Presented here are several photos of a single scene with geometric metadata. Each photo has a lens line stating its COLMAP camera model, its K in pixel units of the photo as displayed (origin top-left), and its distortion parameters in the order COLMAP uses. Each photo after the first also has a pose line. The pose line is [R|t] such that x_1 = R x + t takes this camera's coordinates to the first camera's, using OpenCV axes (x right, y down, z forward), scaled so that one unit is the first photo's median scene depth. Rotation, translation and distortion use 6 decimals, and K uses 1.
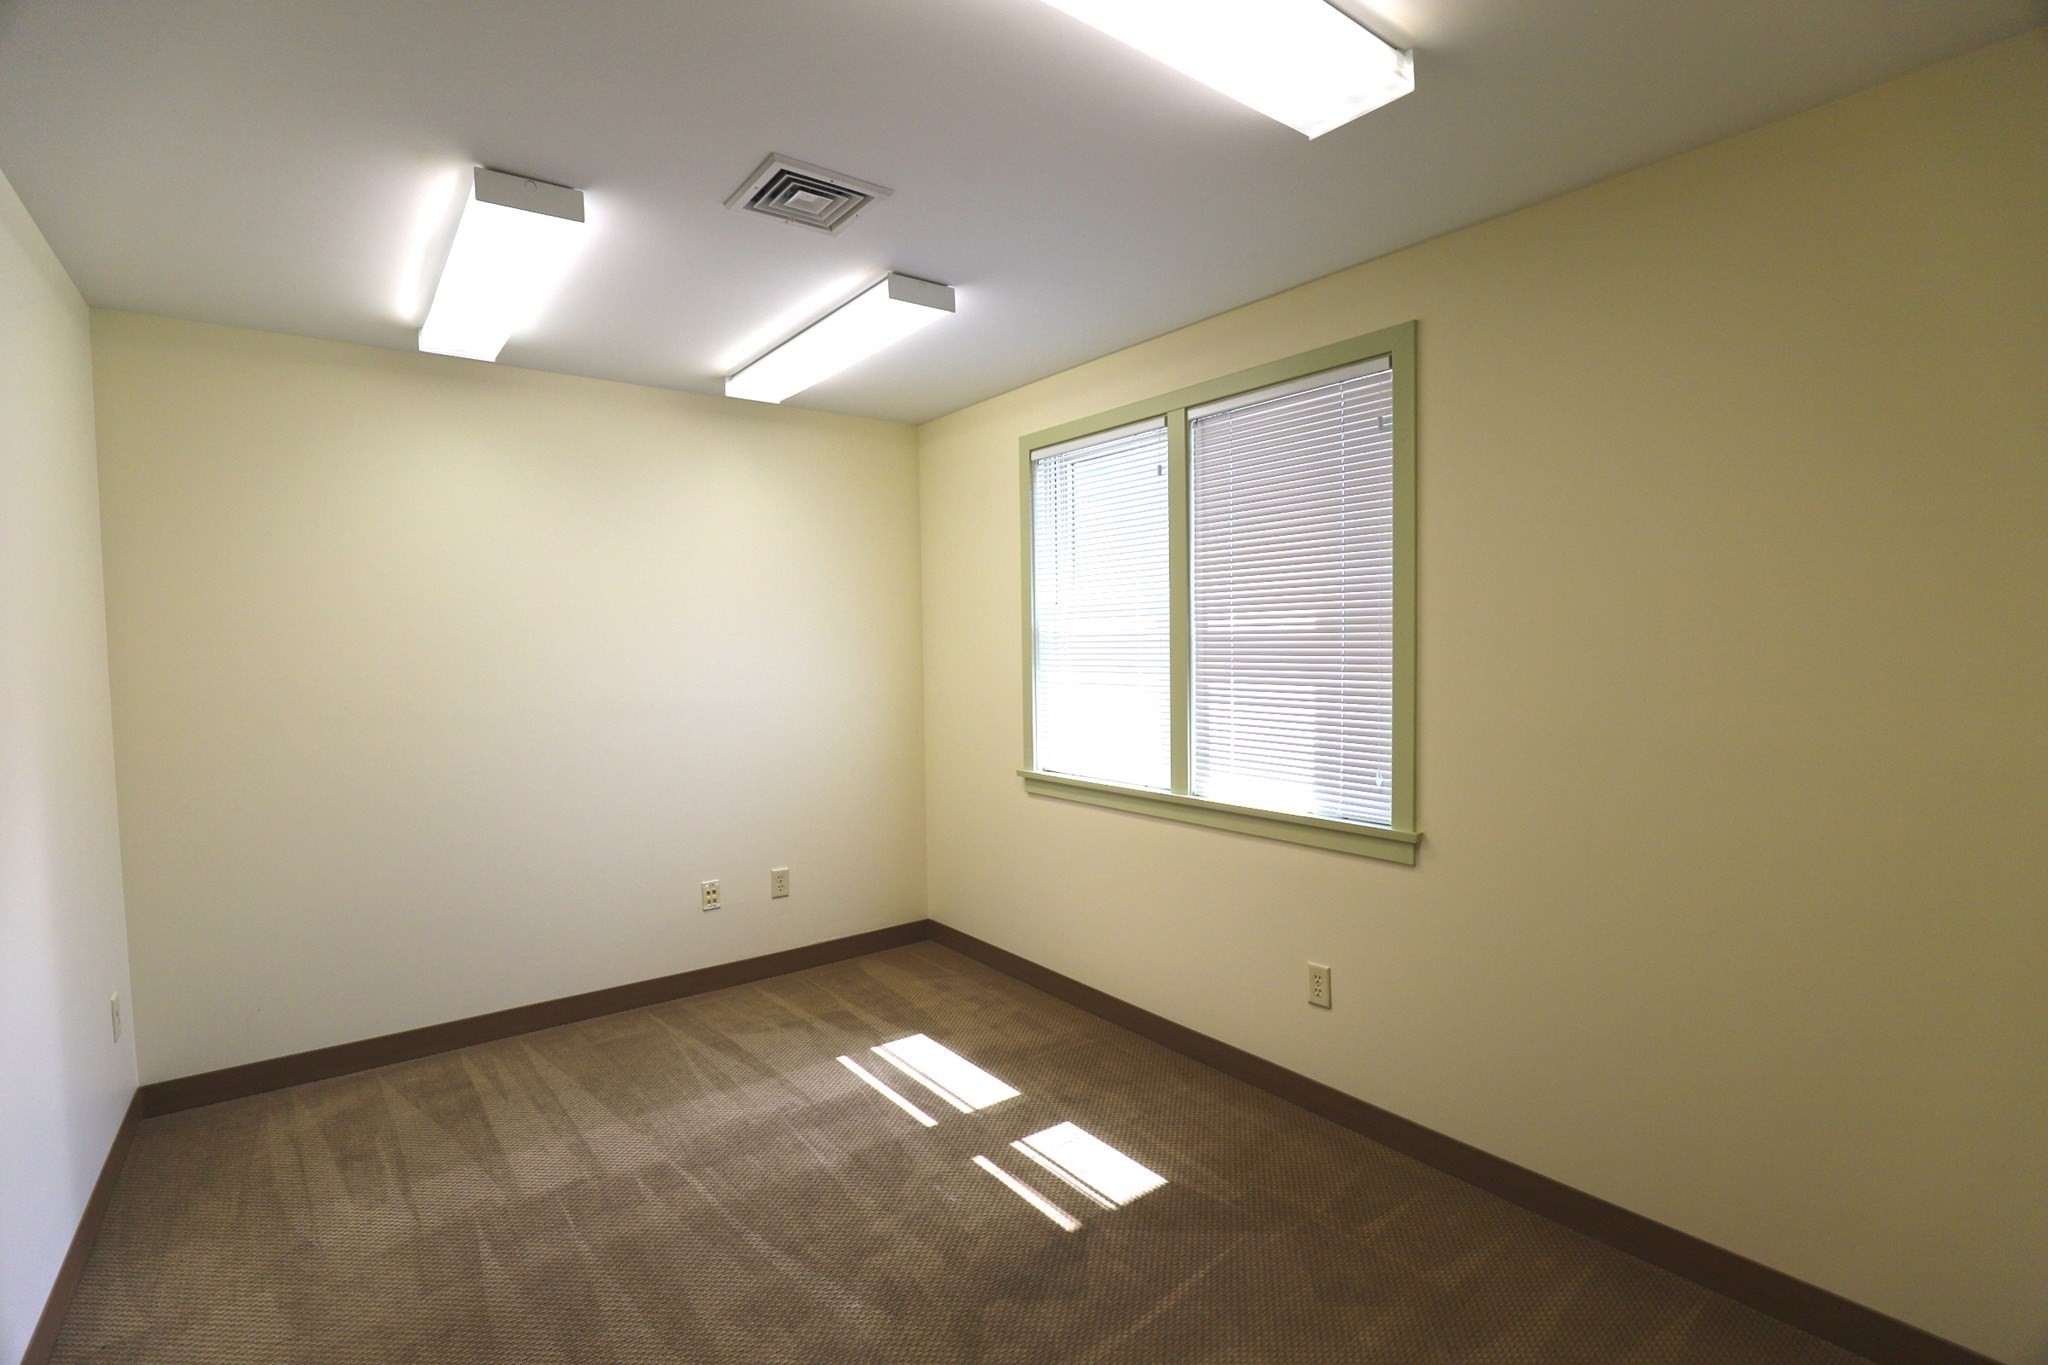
lens RADIAL K [[945.5, 0, 1099.9], [0, 945.5, 704.2], [0, 0, 1]] dist [-0.027683, 0.001202]
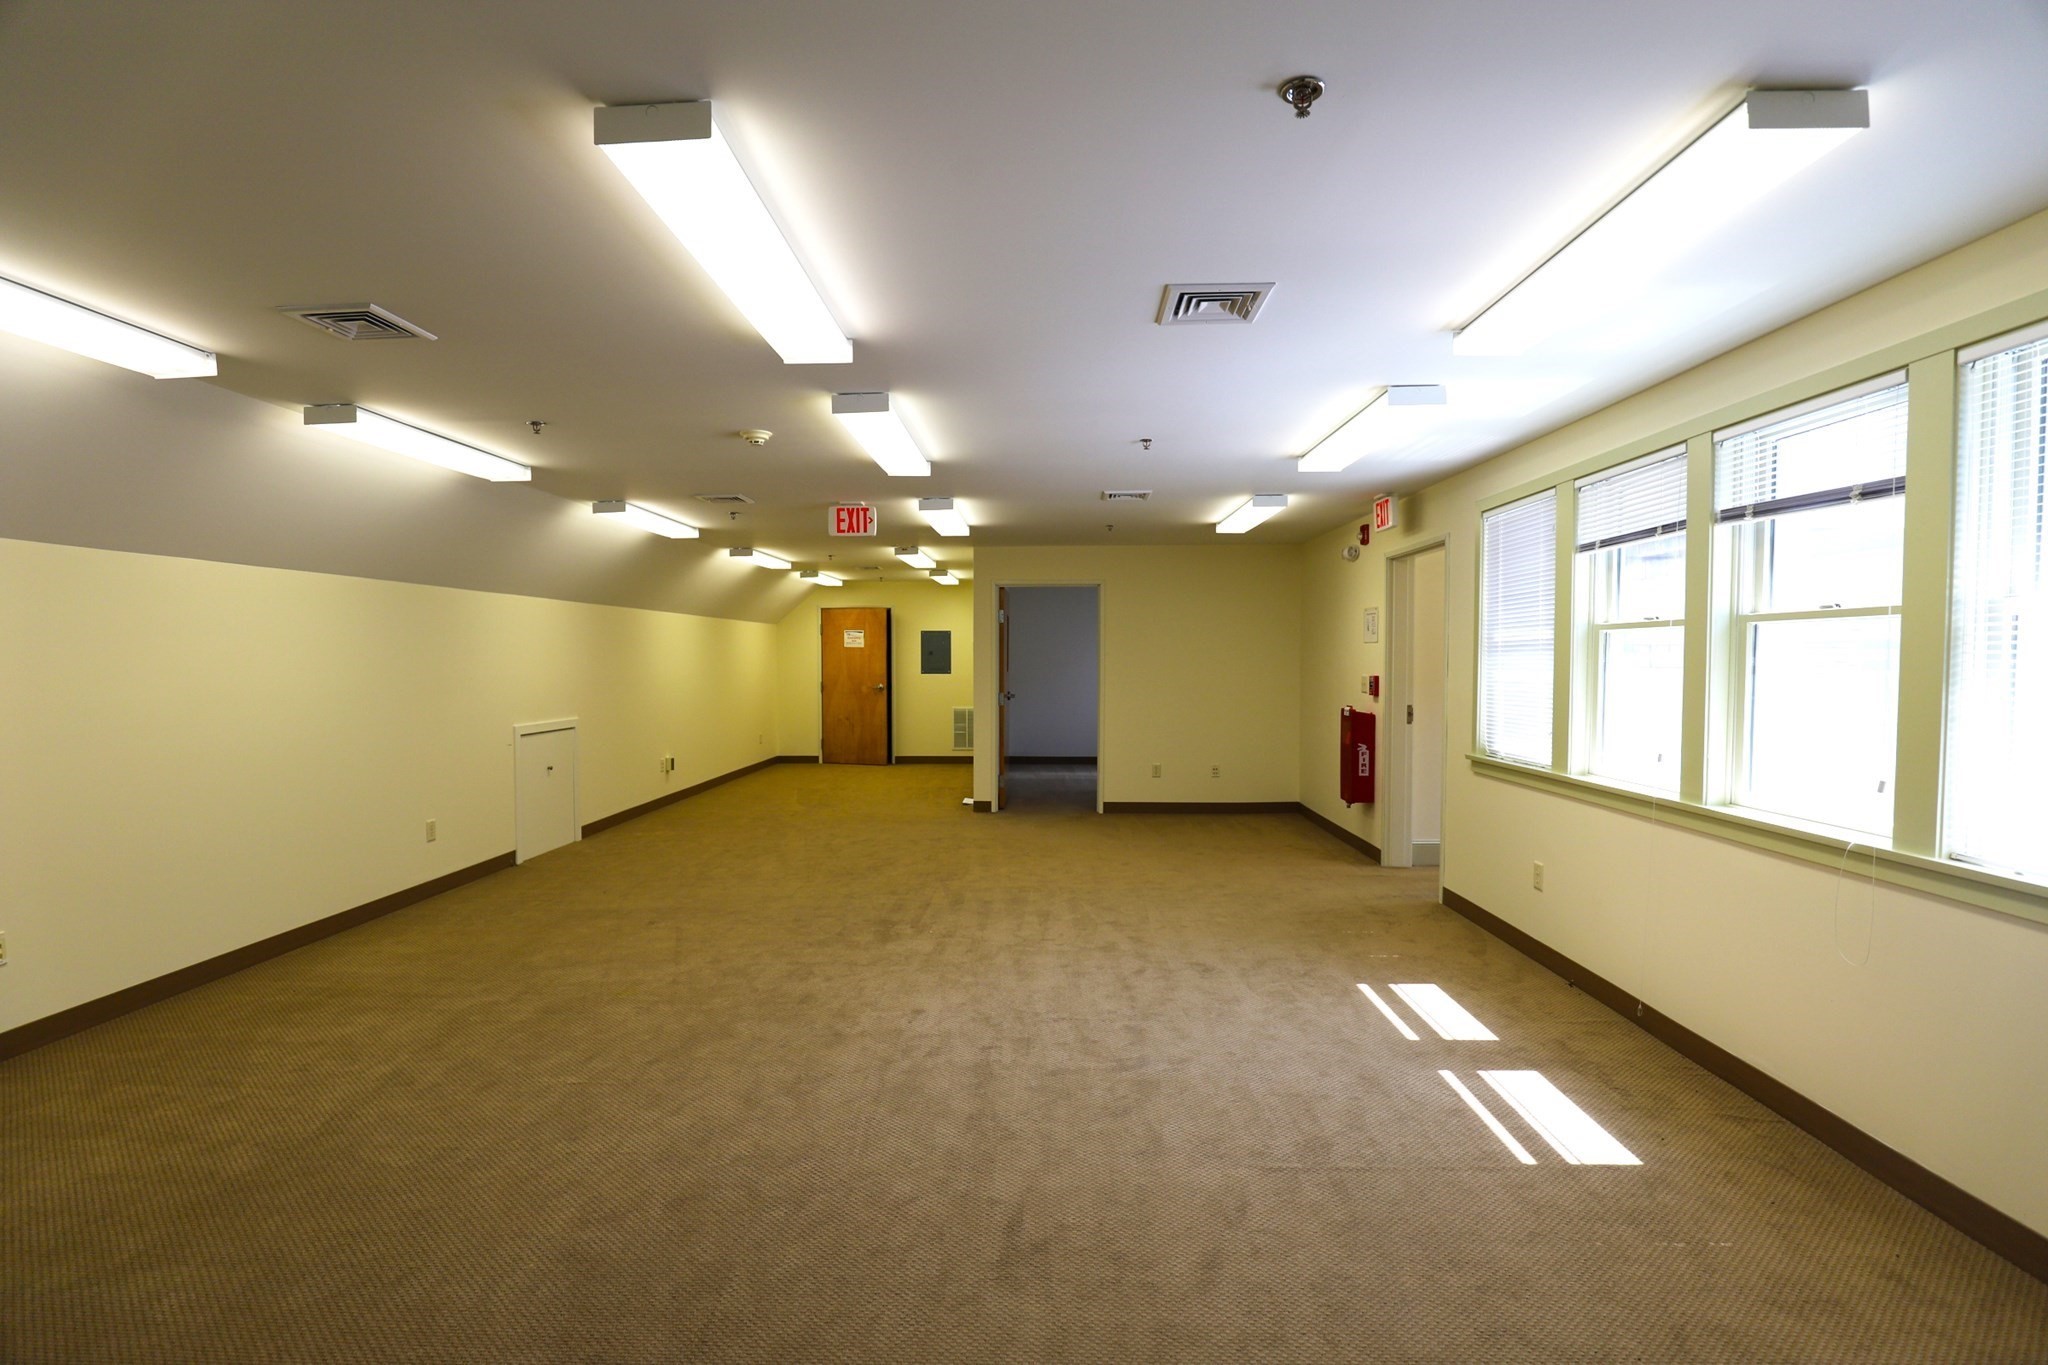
lens RADIAL K [[945.5, 0, 1024.5], [0, 945.5, 680.3], [0, 0, 1]] dist [-0.027683, 0.001202]
pose [[0.746094, 0.026238, -0.665324, 0.216982], [-0.050114, 0.998602, -0.016817, 0.014368], [0.663952, 0.045890, 0.746365, -0.257553]]
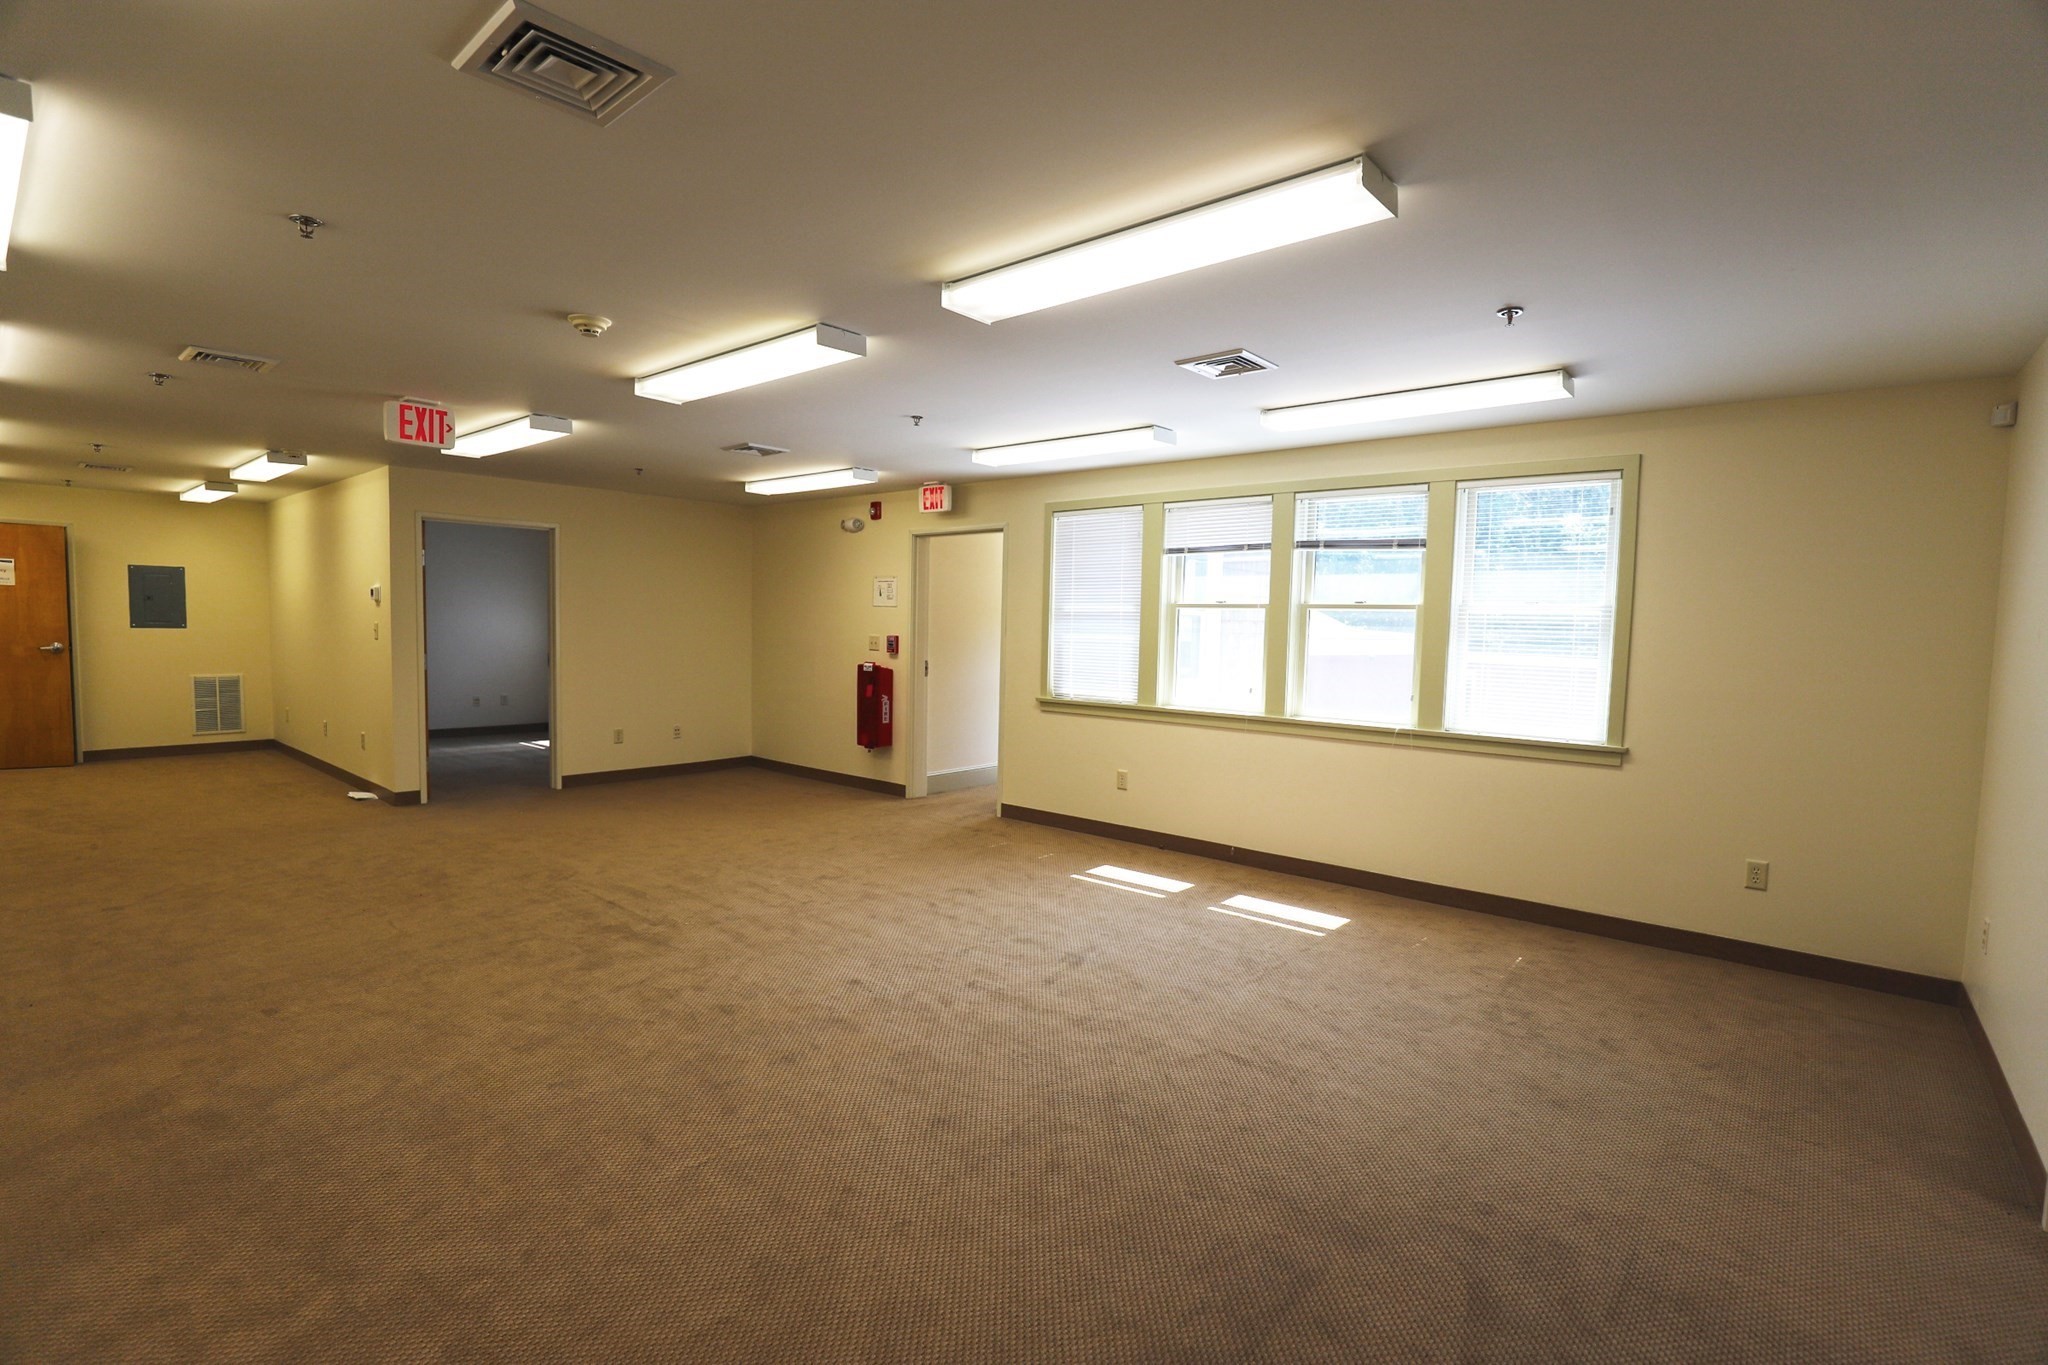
lens RADIAL K [[945.5, 0, 1019.9], [0, 945.5, 683.4], [0, 0, 1]] dist [-0.027683, 0.001202]
pose [[0.986401, 0.022698, 0.162780, -0.641684], [-0.022668, 0.999741, -0.002045, 0.048763], [-0.162784, -0.001672, 0.986660, -0.608229]]
